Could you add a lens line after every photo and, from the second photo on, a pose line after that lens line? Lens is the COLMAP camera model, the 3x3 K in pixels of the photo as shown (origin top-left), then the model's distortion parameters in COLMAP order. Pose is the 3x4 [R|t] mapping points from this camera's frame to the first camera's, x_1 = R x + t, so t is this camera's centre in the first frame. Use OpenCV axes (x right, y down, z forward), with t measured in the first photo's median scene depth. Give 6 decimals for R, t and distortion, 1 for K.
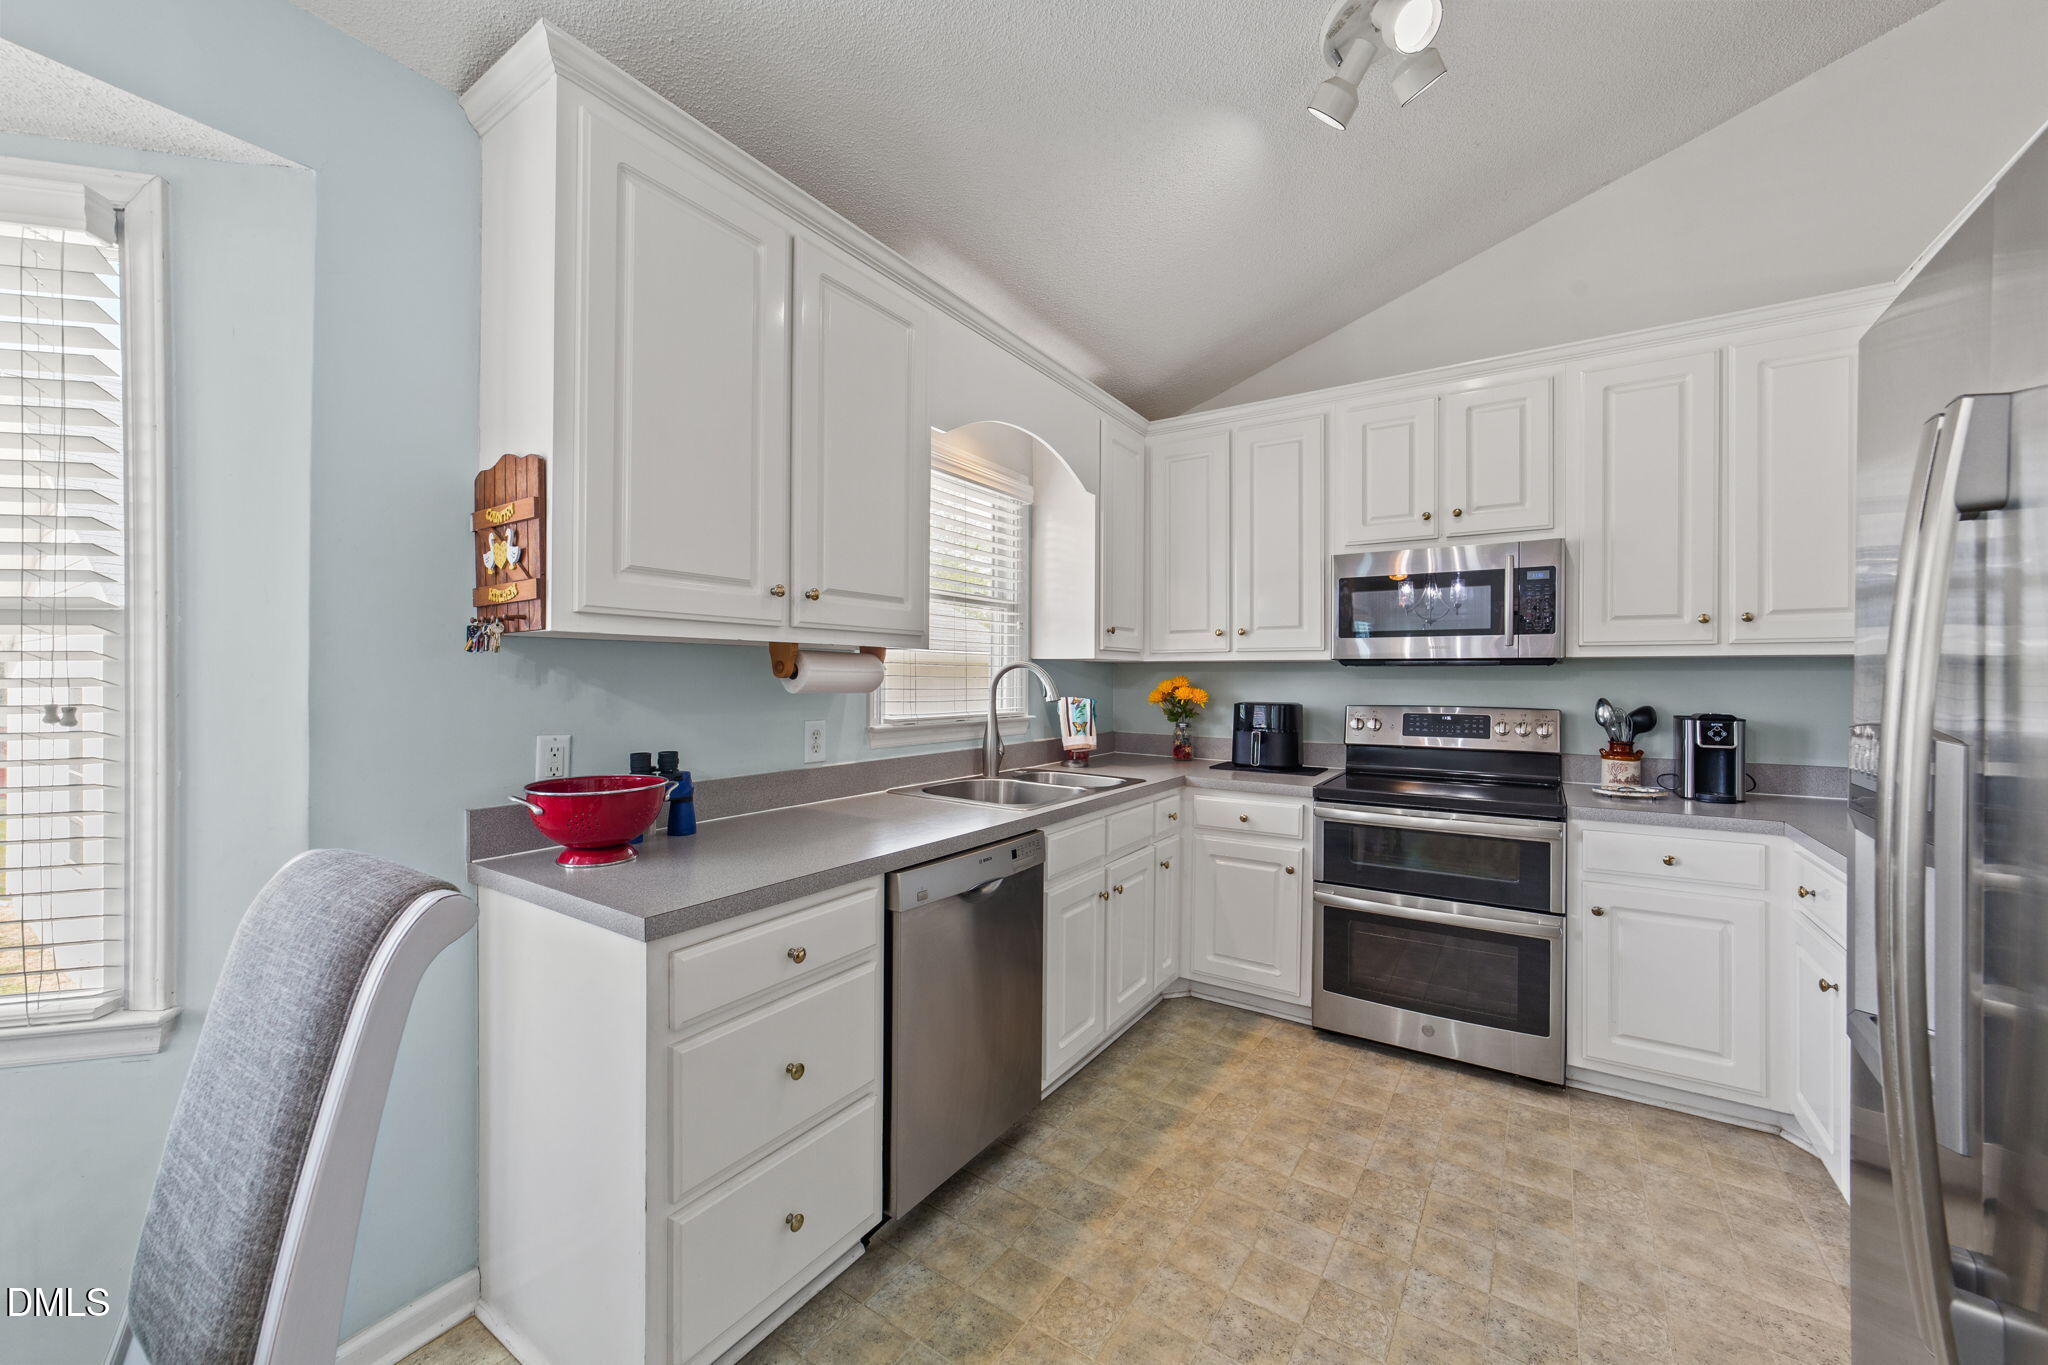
lens RADIAL K [[782.1, 0, 1030.5], [0, 782.1, 678.4], [0, 0, 1]] dist [-0.018336, 0.008437]
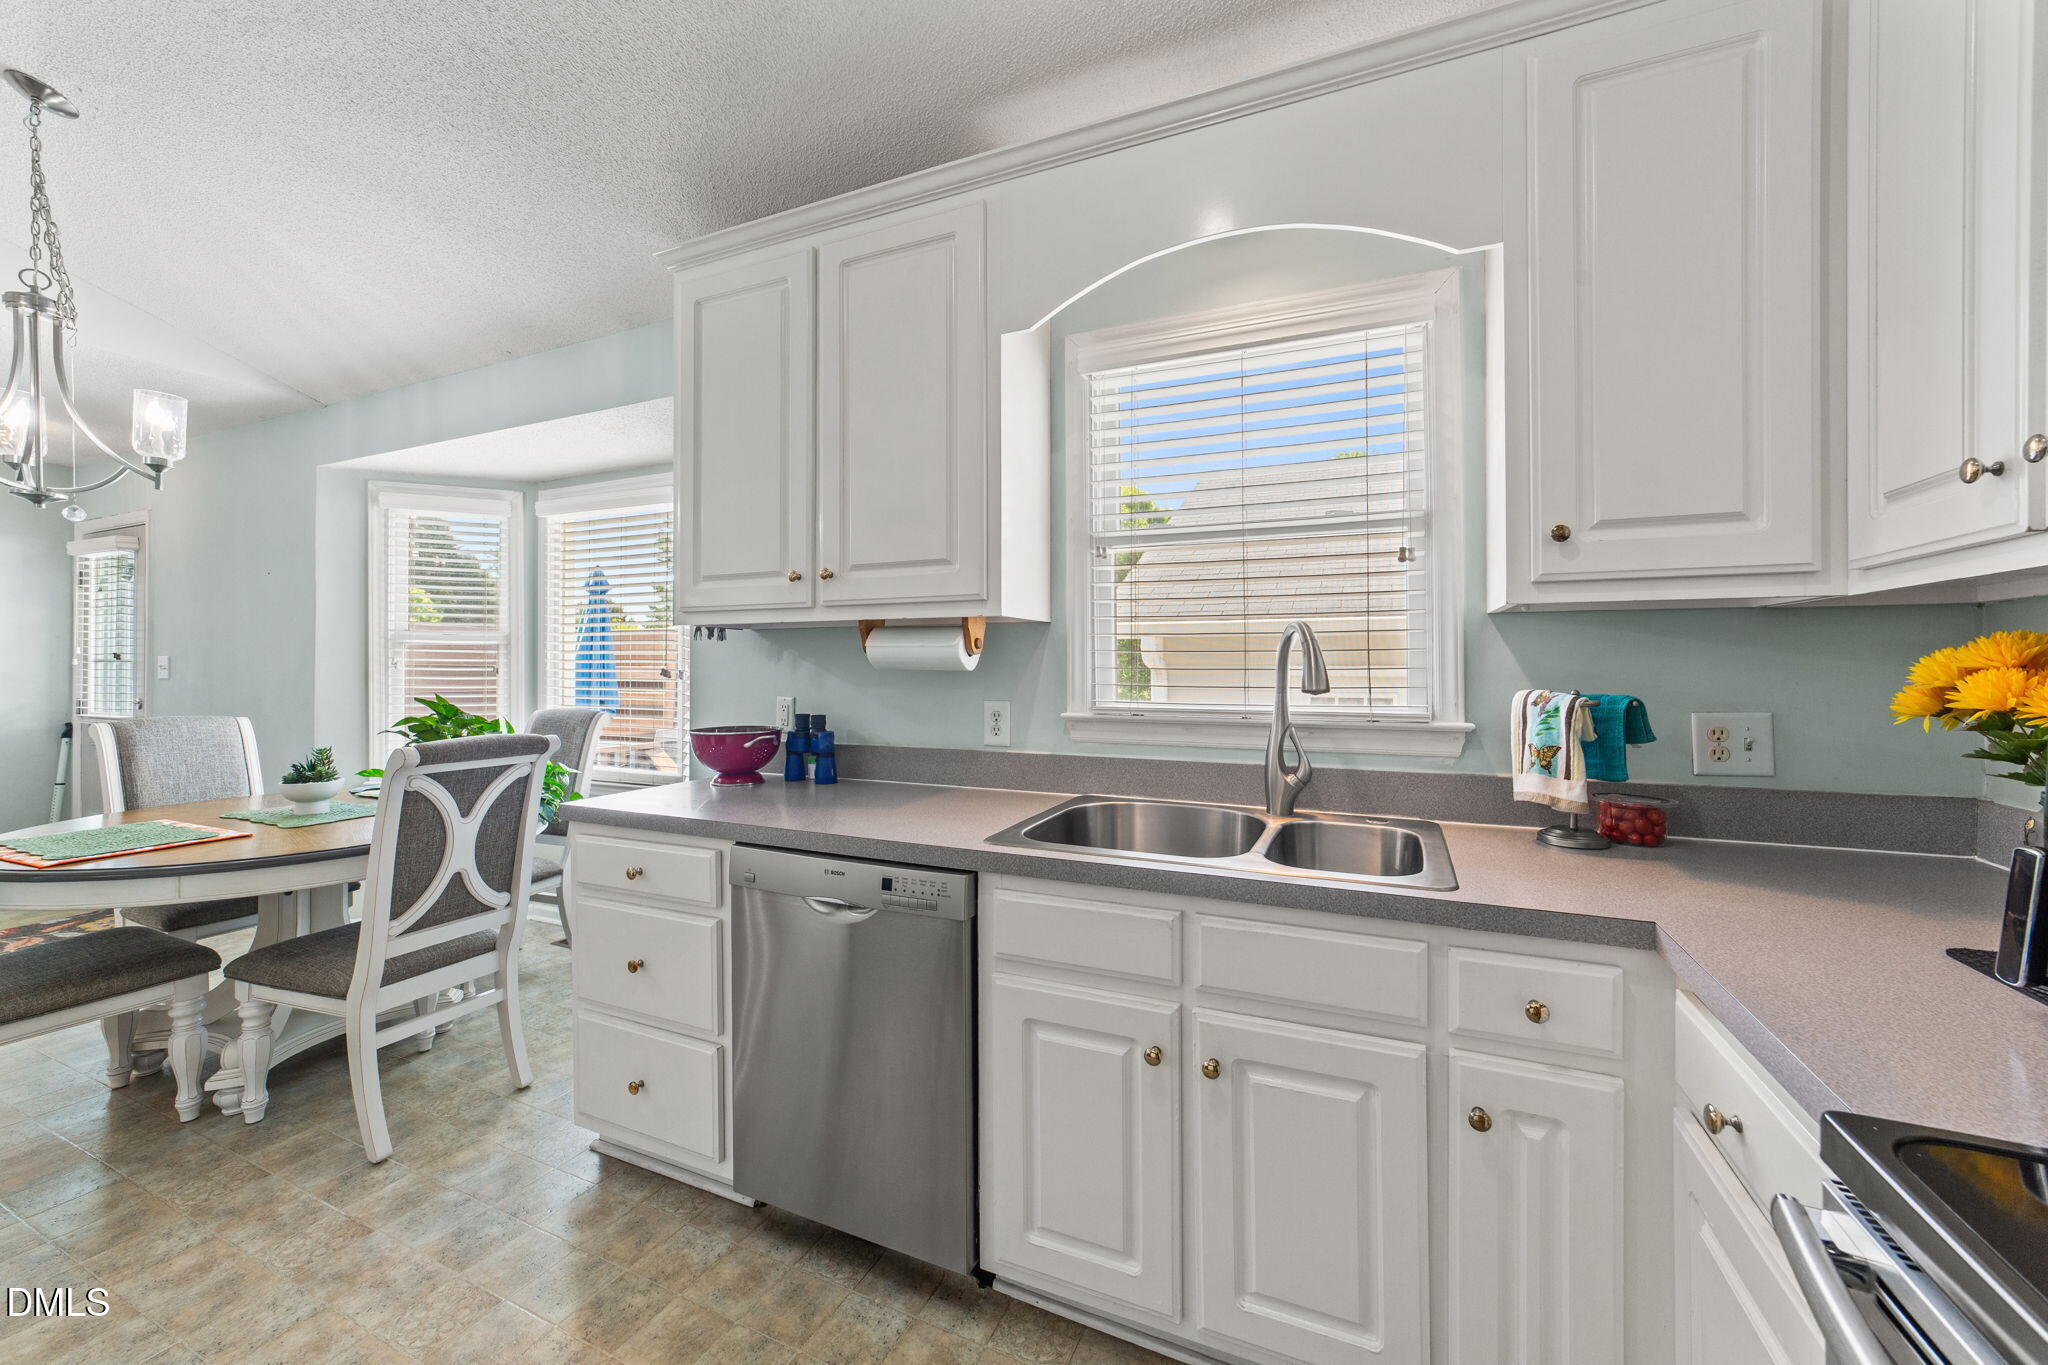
lens RADIAL K [[791.0, 0, 1033.7], [0, 791.0, 665.3], [0, 0, 1]] dist [-0.018029, 0.009096]
pose [[0.159258, -0.005329, -0.987223, 0.538026], [-0.000122, 0.999985, -0.005418, 0.013964], [0.987237, 0.000983, 0.159255, 0.732500]]
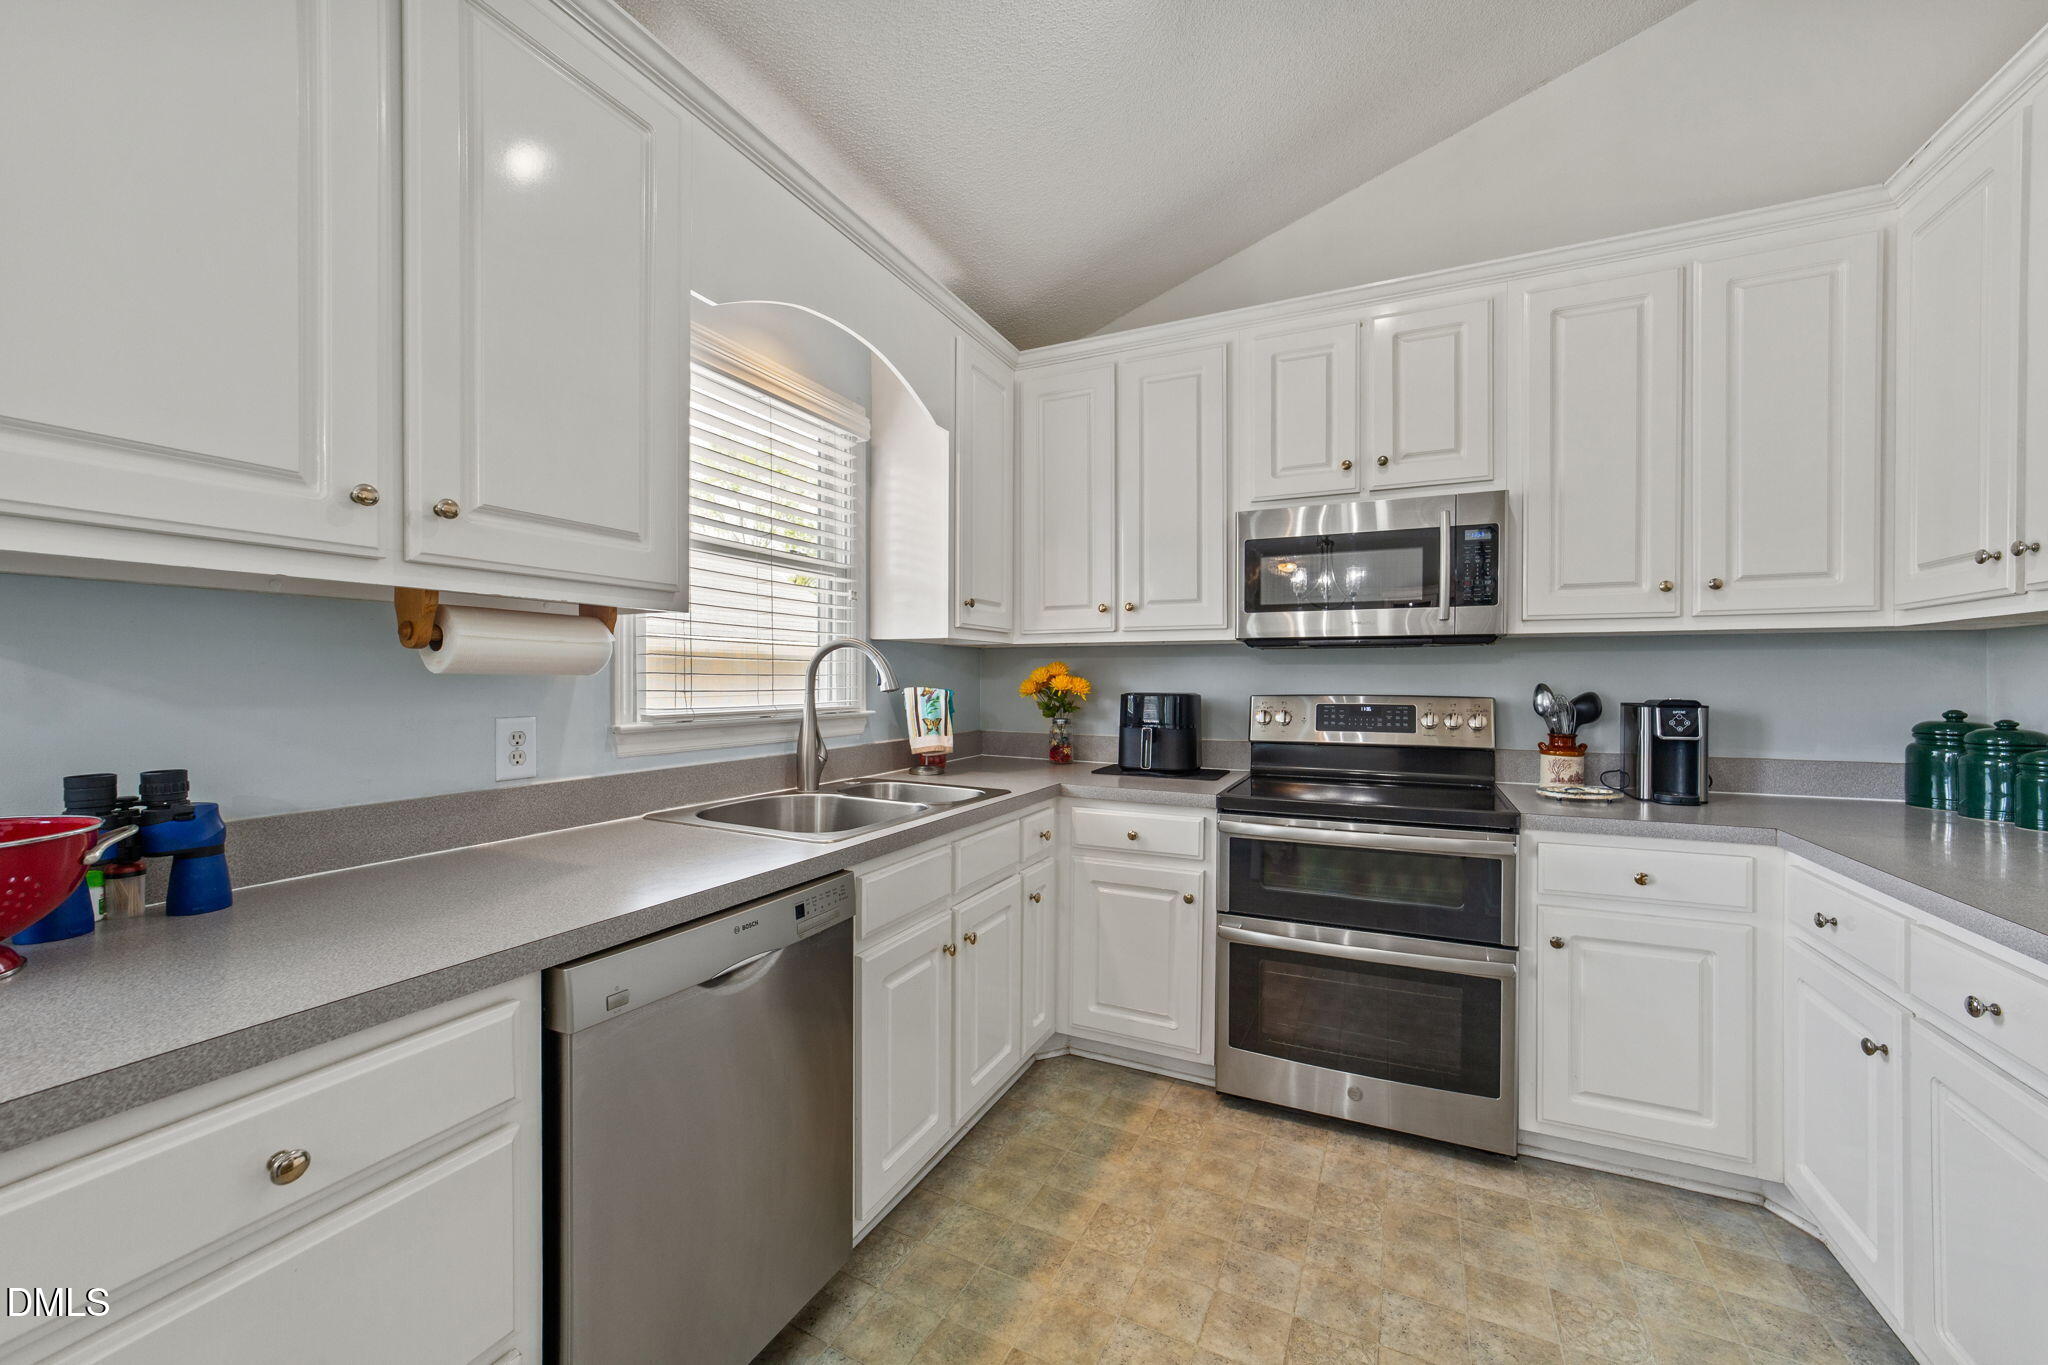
lens RADIAL K [[791.0, 0, 1028.7], [0, 791.0, 684.3], [0, 0, 1]] dist [-0.018854, 0.009532]
pose [[0.990777, -0.004160, 0.135438, 0.059842], [0.003205, 0.999968, 0.007270, 0.017829], [-0.135464, -0.006769, 0.990759, 0.216597]]
